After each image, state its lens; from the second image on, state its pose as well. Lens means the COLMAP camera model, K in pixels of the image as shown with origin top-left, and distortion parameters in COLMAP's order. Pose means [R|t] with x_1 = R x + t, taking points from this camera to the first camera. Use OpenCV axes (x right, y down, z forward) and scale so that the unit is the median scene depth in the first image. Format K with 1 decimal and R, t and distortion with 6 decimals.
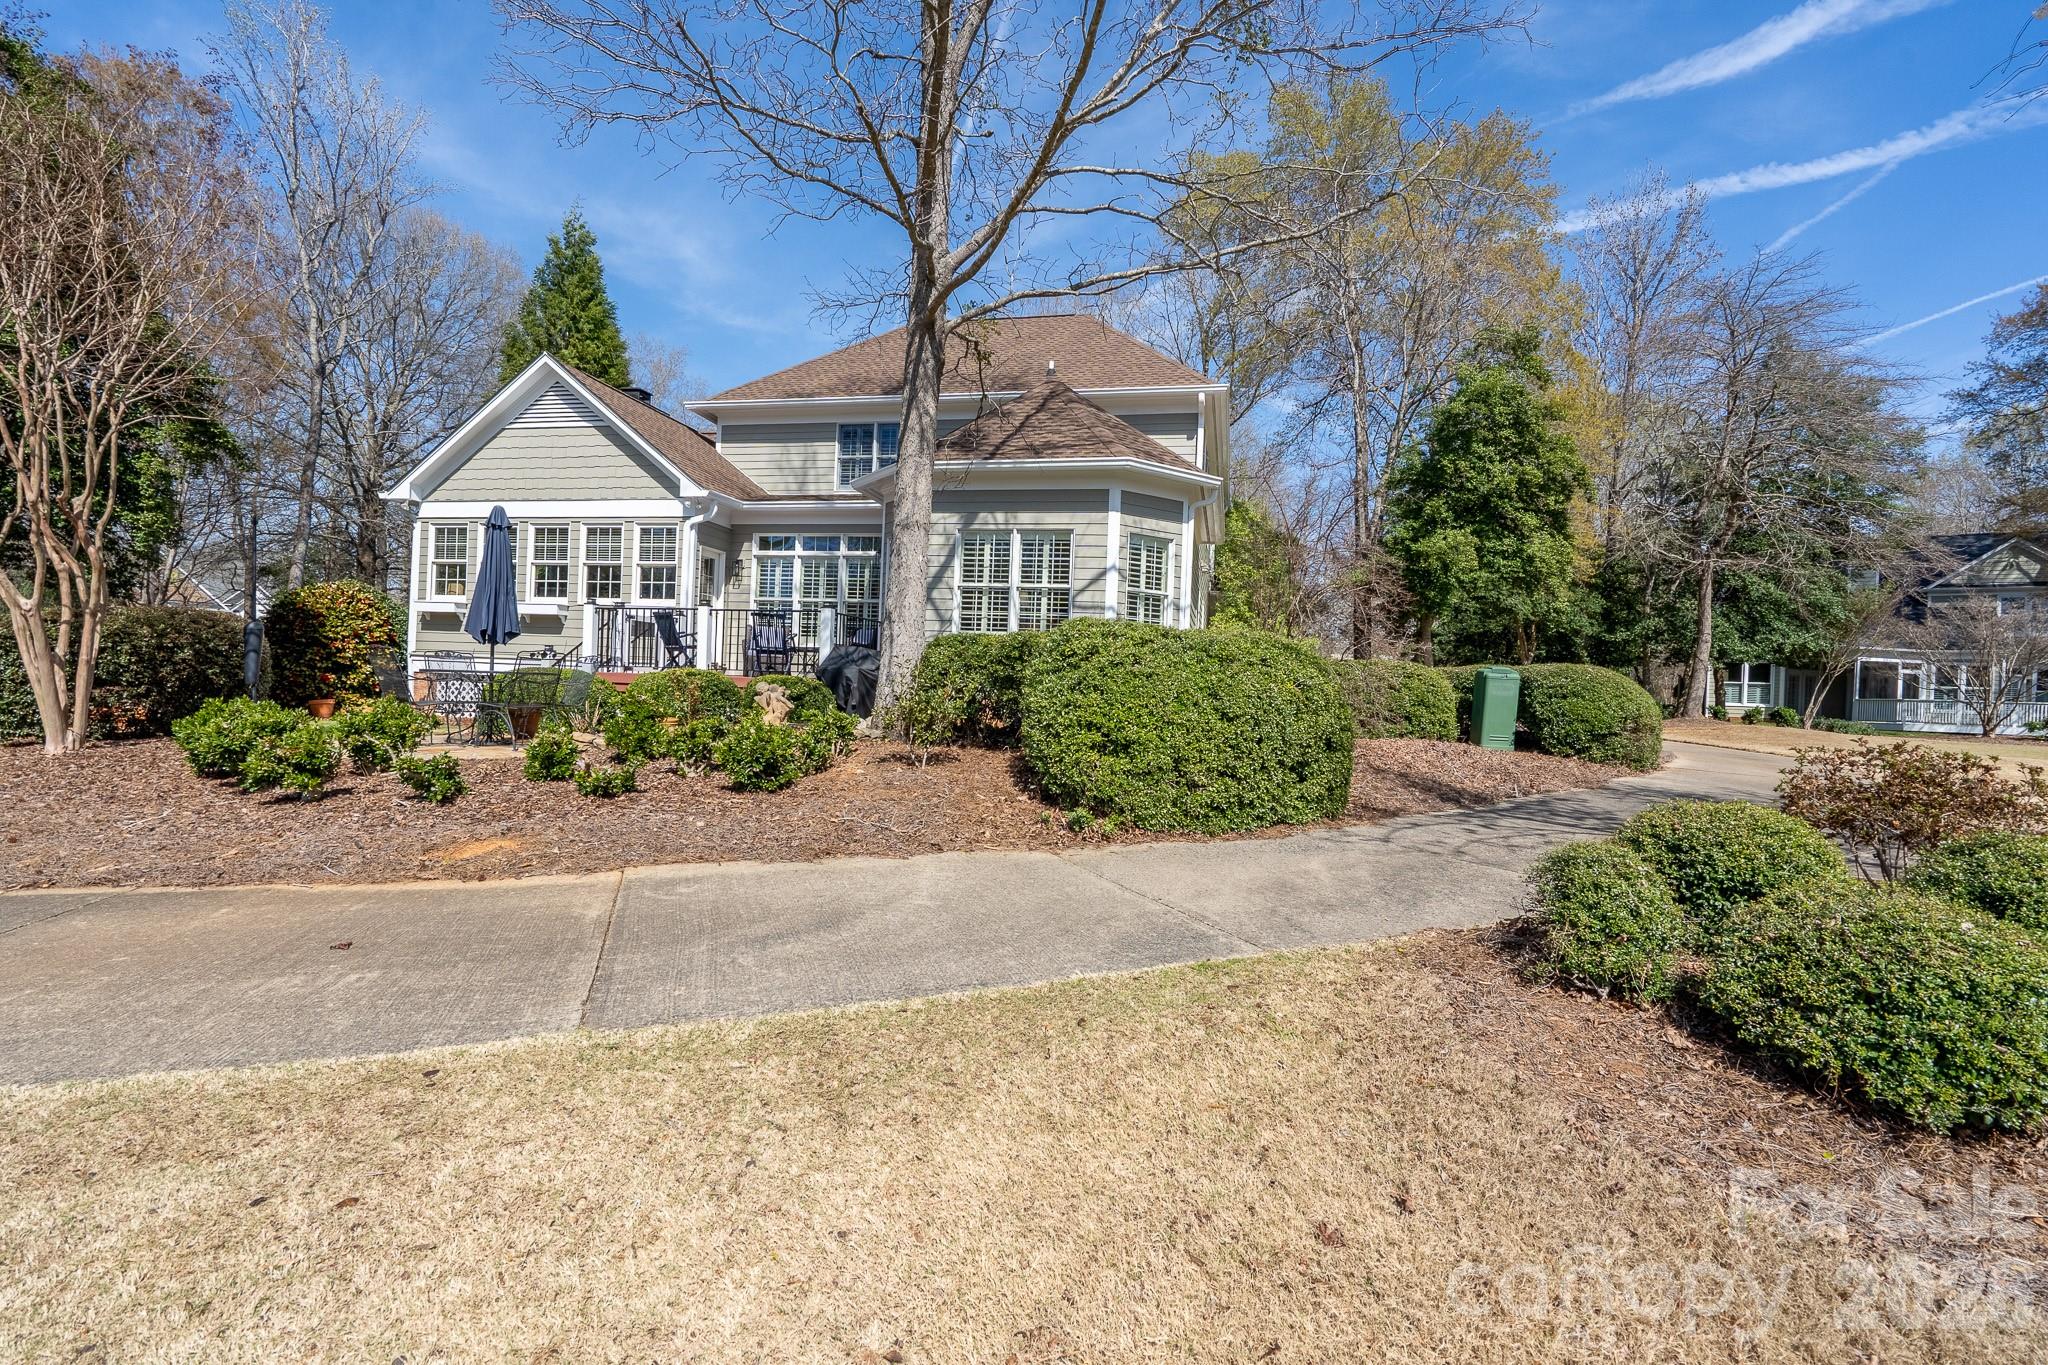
lens RADIAL K [[946.1, 0, 1026.2], [0, 946.1, 683.4], [0, 0, 1]] dist [-0.008312, 0.002911]
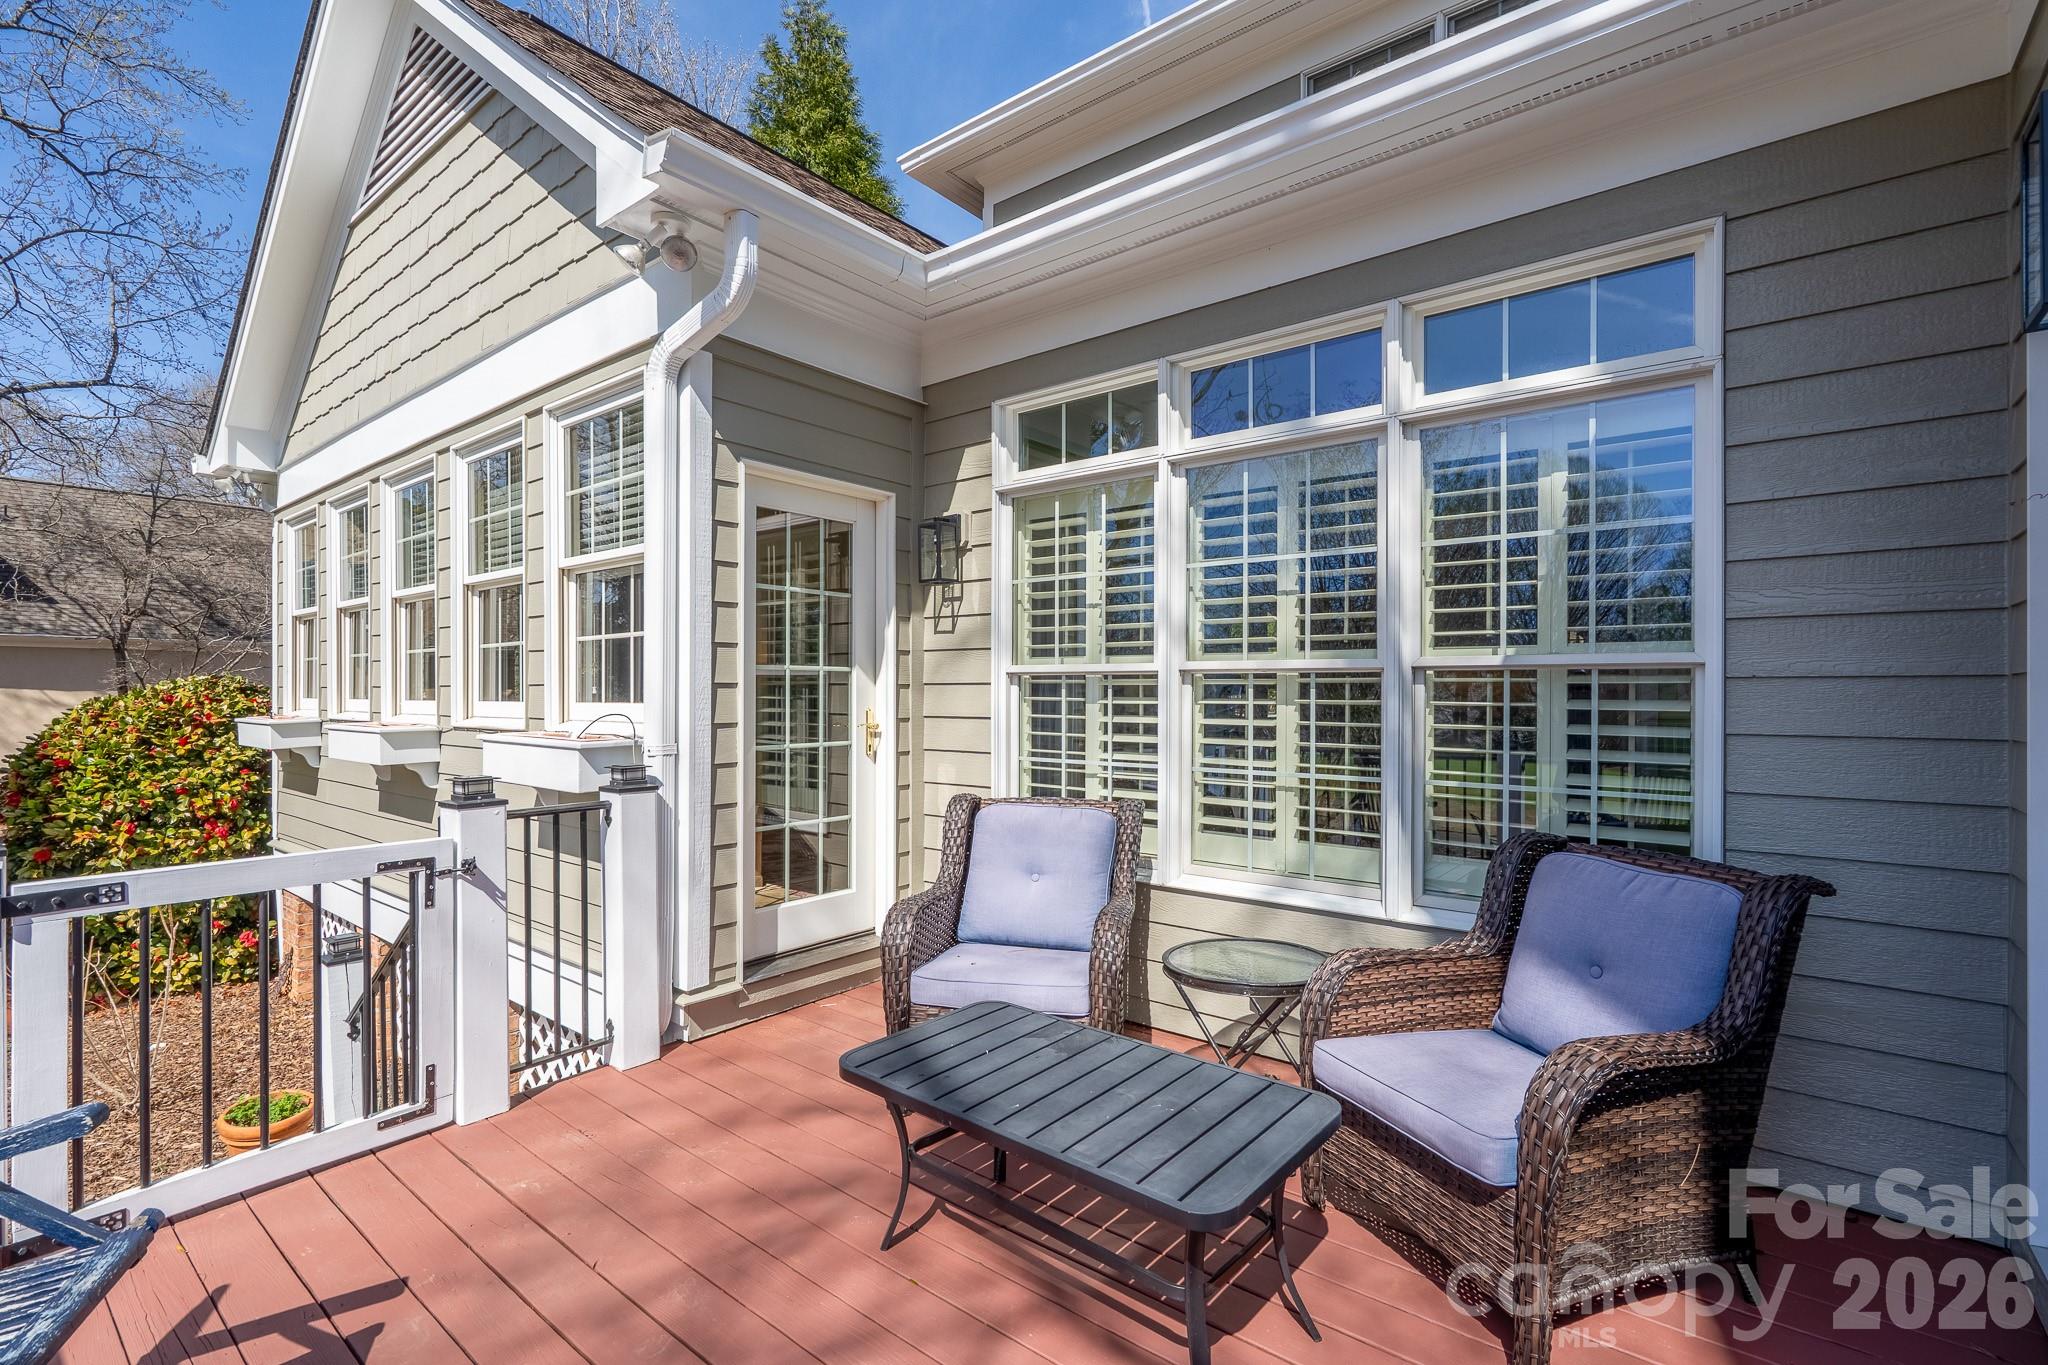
lens RADIAL K [[946.1, 0, 1016.1], [0, 946.1, 689.4], [0, 0, 1]] dist [-0.008312, 0.002911]
pose [[0.897637, -0.041572, -0.438771, -0.182658], [0.042748, 0.999060, -0.007203, -0.084056], [0.438658, -0.012291, 0.898570, 0.798112]]
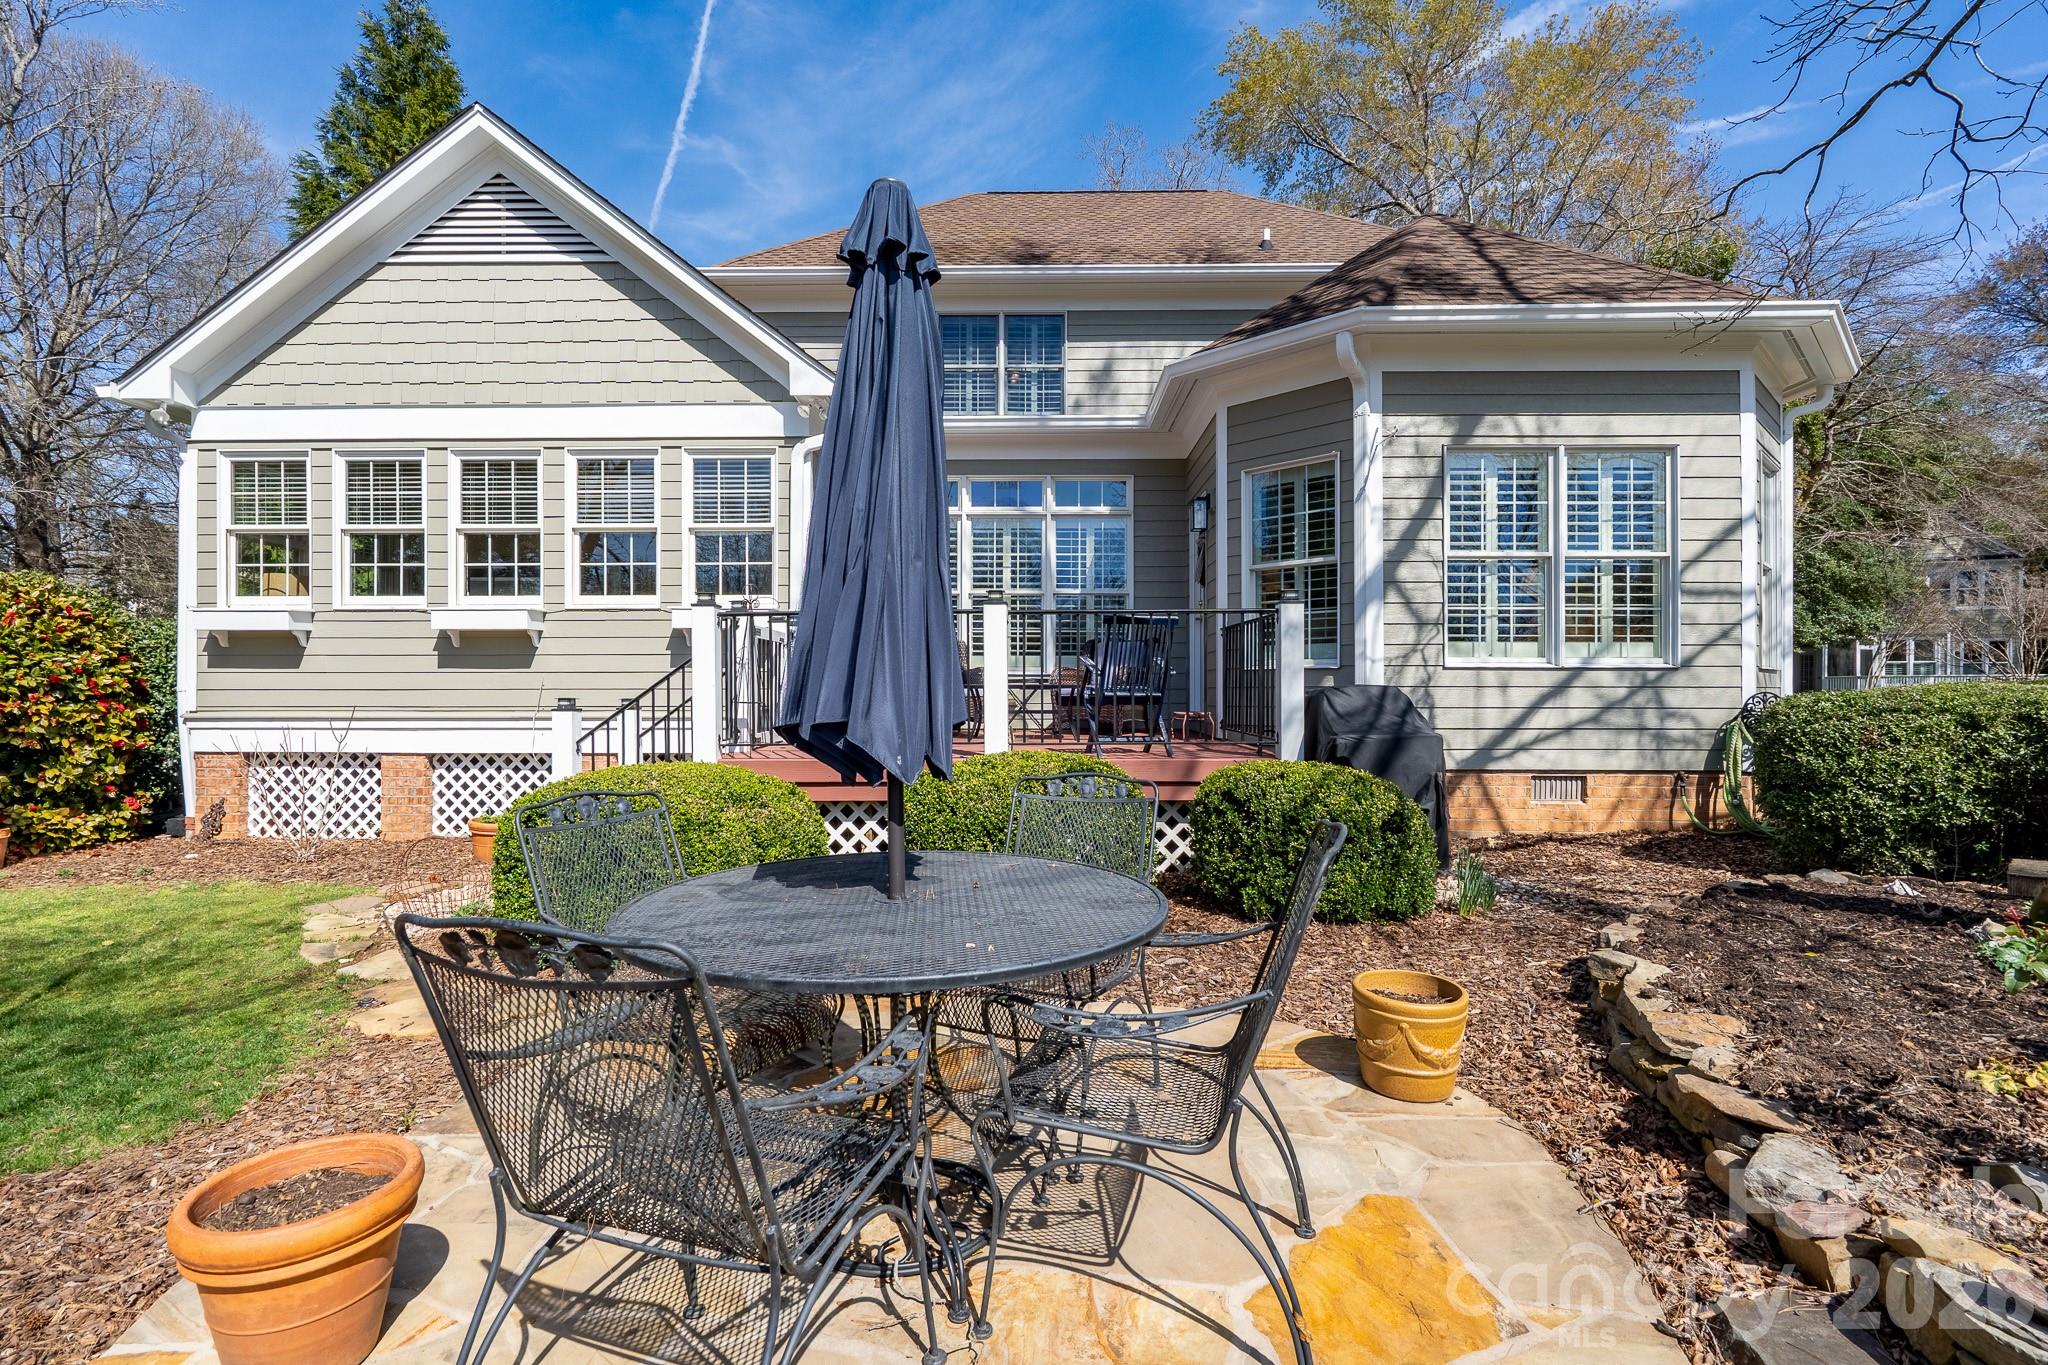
lens RADIAL K [[946.1, 0, 1026.0], [0, 946.1, 685.7], [0, 0, 1]] dist [-0.008312, 0.002911]
pose [[0.977973, -0.039145, 0.205029, -0.330656], [0.037483, 0.999225, 0.011986, -0.037897], [-0.205340, -0.004037, 0.978682, 0.437514]]
